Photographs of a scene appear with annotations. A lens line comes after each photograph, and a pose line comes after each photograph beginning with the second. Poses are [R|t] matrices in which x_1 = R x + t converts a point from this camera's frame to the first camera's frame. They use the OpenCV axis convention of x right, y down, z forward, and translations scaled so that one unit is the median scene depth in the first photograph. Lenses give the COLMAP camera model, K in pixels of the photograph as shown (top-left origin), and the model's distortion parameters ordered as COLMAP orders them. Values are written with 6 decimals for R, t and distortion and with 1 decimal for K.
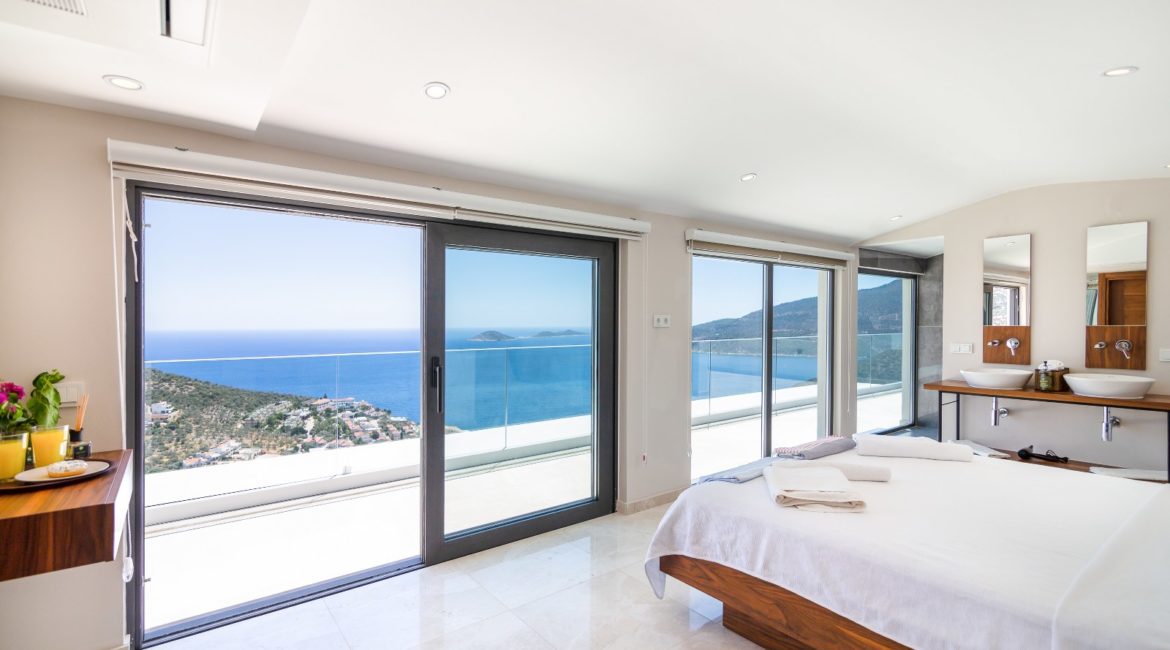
lens RADIAL K [[550.7, 0, 585.0], [0, 550.7, 325.0], [0, 0, 1]] dist [0.002201, 0.000099]
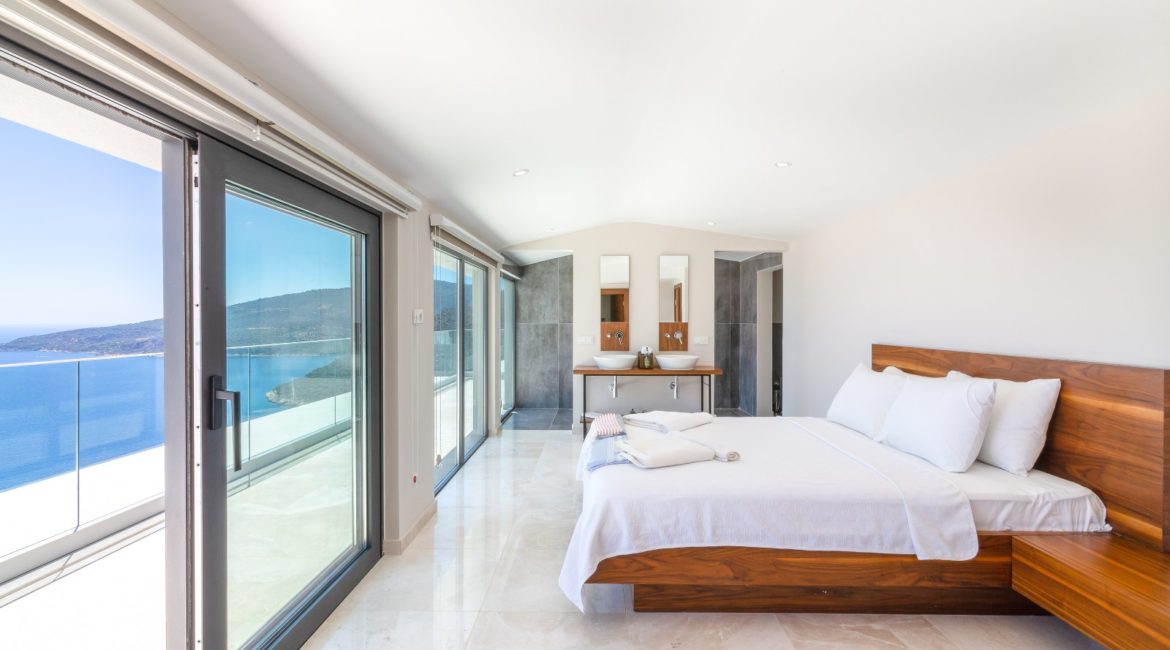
lens RADIAL K [[550.7, 0, 585.0], [0, 550.7, 325.0], [0, 0, 1]] dist [0.002201, 0.000099]
pose [[0.610067, -0.001996, 0.792347, -0.397988], [-0.001149, 0.999994, 0.003404, 0.003882], [-0.792349, -0.002987, 0.610061, 0.285976]]
